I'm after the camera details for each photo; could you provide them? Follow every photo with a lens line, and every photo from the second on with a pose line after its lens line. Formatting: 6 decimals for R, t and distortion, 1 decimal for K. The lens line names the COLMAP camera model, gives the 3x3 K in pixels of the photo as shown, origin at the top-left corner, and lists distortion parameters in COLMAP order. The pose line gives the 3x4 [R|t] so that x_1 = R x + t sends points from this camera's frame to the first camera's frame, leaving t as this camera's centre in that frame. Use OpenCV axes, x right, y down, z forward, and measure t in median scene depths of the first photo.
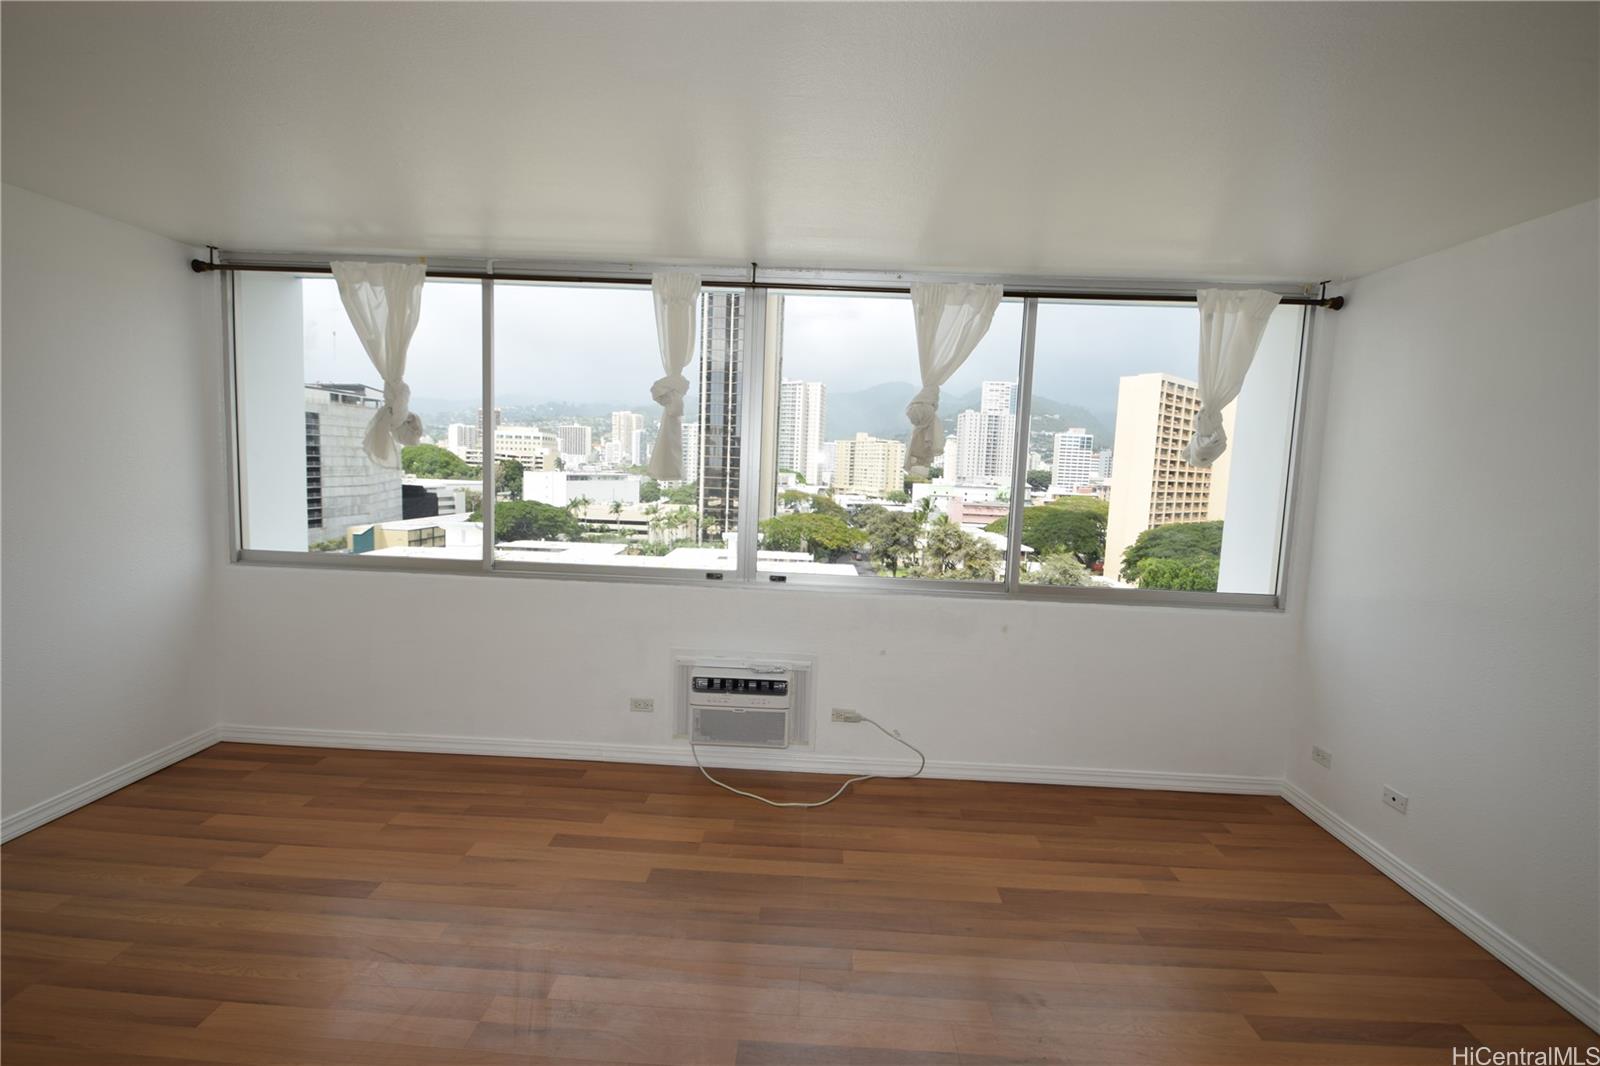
lens RADIAL K [[706.0, 0, 795.3], [0, 706.0, 538.9], [0, 0, 1]] dist [0.002125, -0.014378]
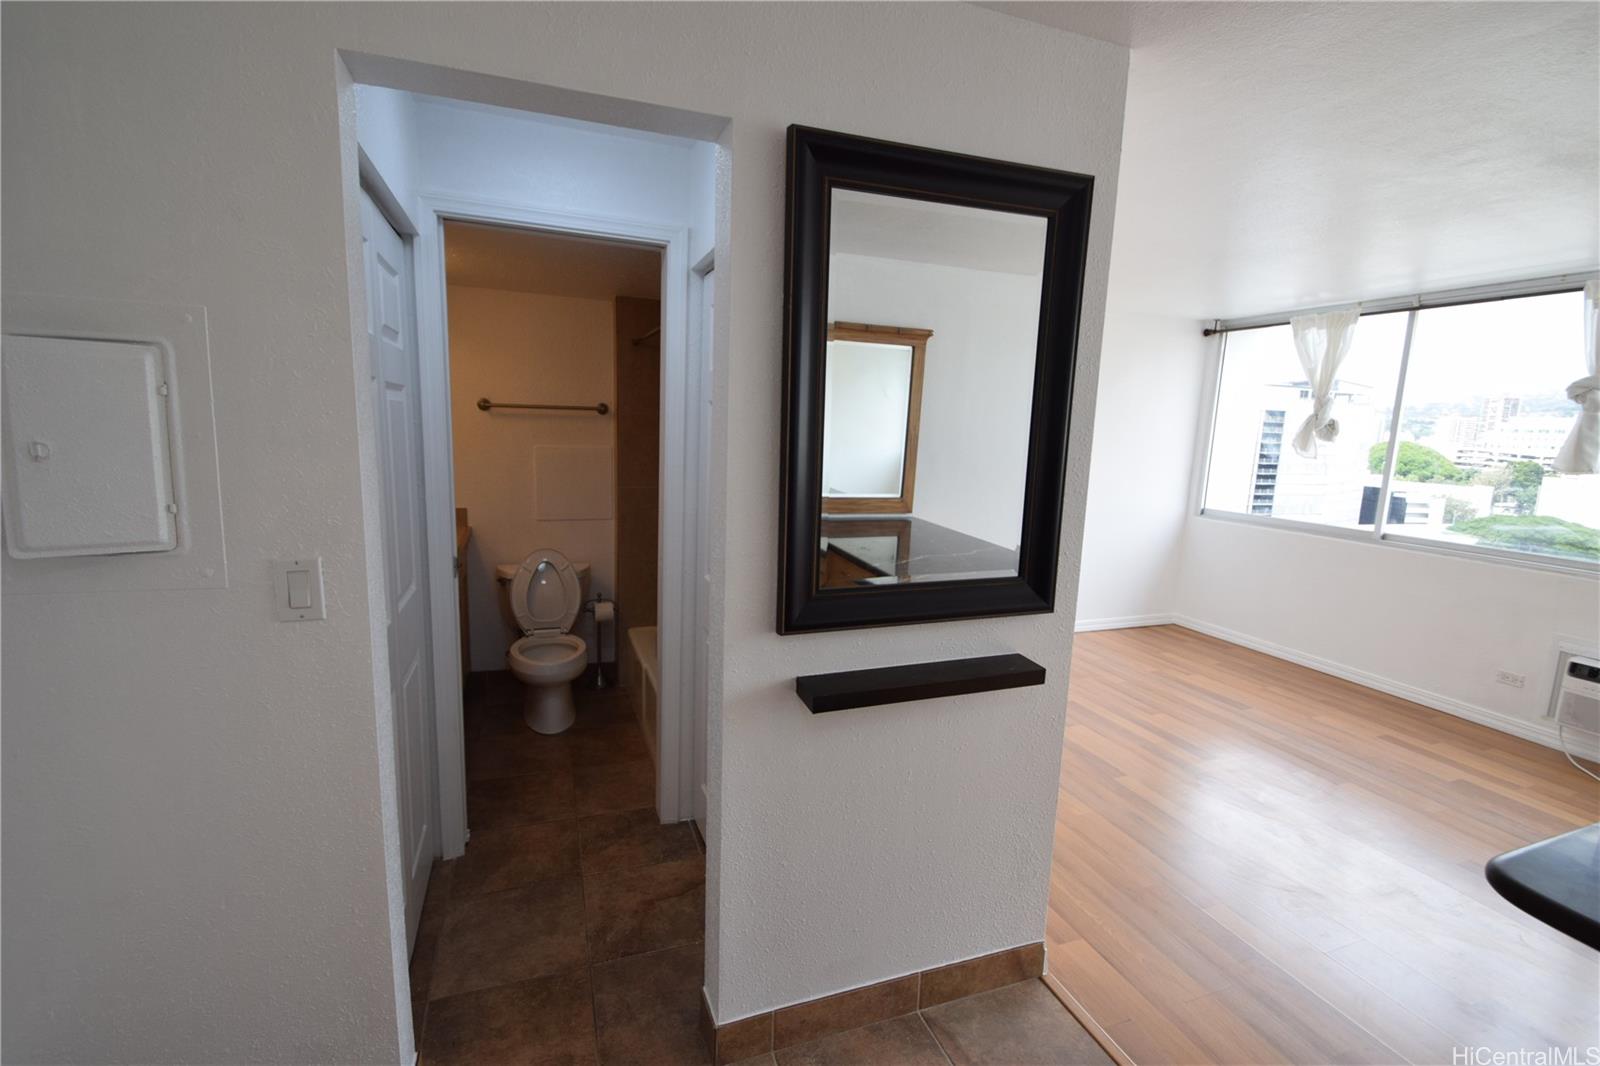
lens RADIAL K [[706.0, 0, 795.3], [0, 706.0, 538.9], [0, 0, 1]] dist [0.002125, -0.014378]
pose [[0.371707, 0.118271, -0.920785, 0.353975], [-0.115102, 0.990070, 0.080706, 0.064500], [0.921187, 0.075985, 0.381629, -0.468286]]
